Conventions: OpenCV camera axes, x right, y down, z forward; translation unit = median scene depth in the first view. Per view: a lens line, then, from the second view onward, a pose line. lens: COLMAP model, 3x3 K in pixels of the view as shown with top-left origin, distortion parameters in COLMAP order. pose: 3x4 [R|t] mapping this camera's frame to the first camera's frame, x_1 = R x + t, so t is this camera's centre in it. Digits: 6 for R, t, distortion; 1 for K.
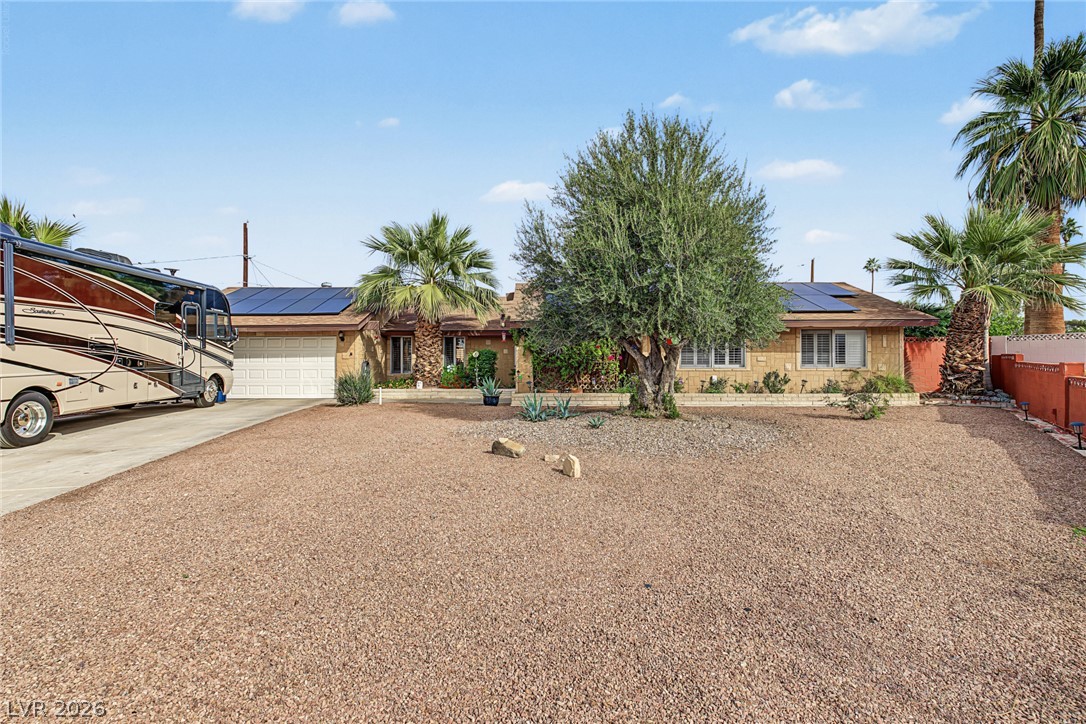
lens RADIAL K [[459.2, 0, 536.5], [0, 459.2, 360.3], [0, 0, 1]] dist [0.012022, -0.000883]
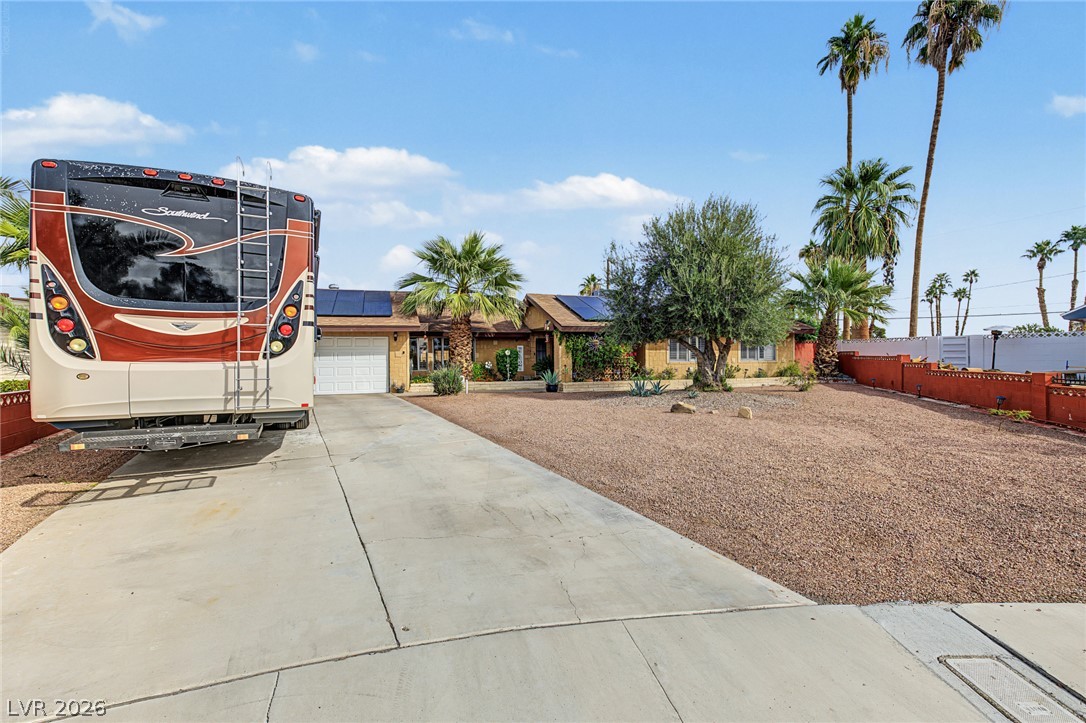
lens RADIAL K [[459.2, 0, 518.9], [0, 459.2, 365.3], [0, 0, 1]] dist [0.012022, -0.000883]
pose [[0.951605, -0.010575, 0.307141, -0.562799], [0.008541, 0.999932, 0.007966, 0.013088], [-0.307204, -0.004957, 0.951631, -0.175193]]
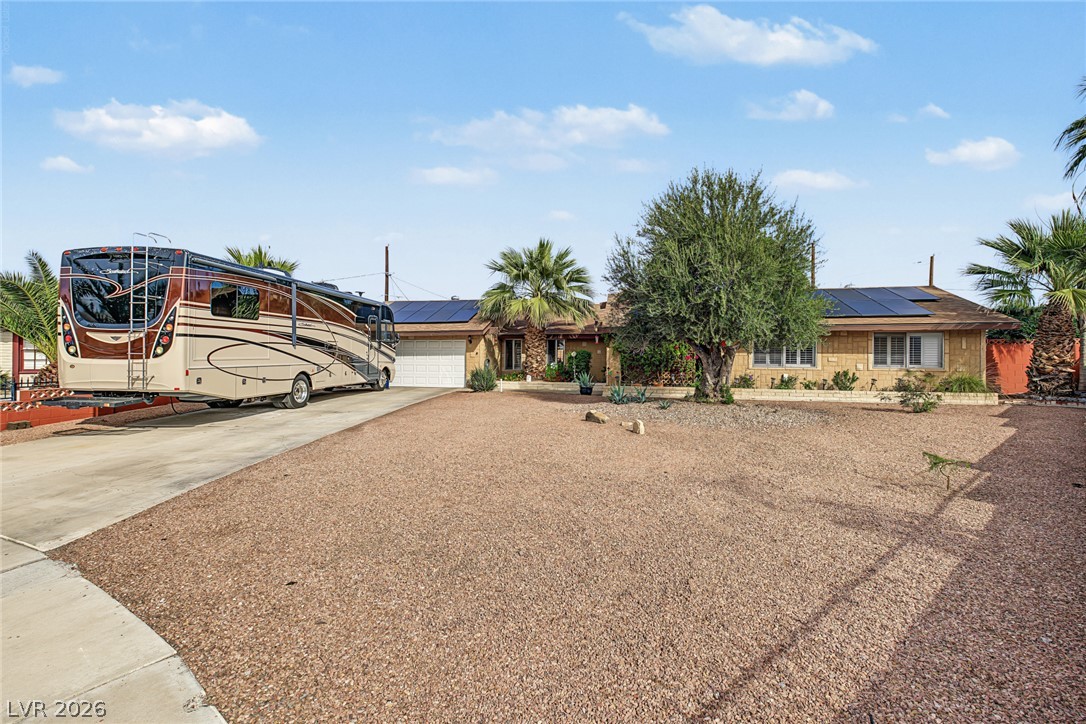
lens RADIAL K [[459.2, 0, 535.9], [0, 459.2, 360.8], [0, 0, 1]] dist [0.012022, -0.000883]
pose [[0.977799, 0.008381, -0.209377, 0.027024], [-0.008883, 0.999959, -0.001456, 0.008560], [0.209356, 0.003284, 0.977834, -0.238039]]
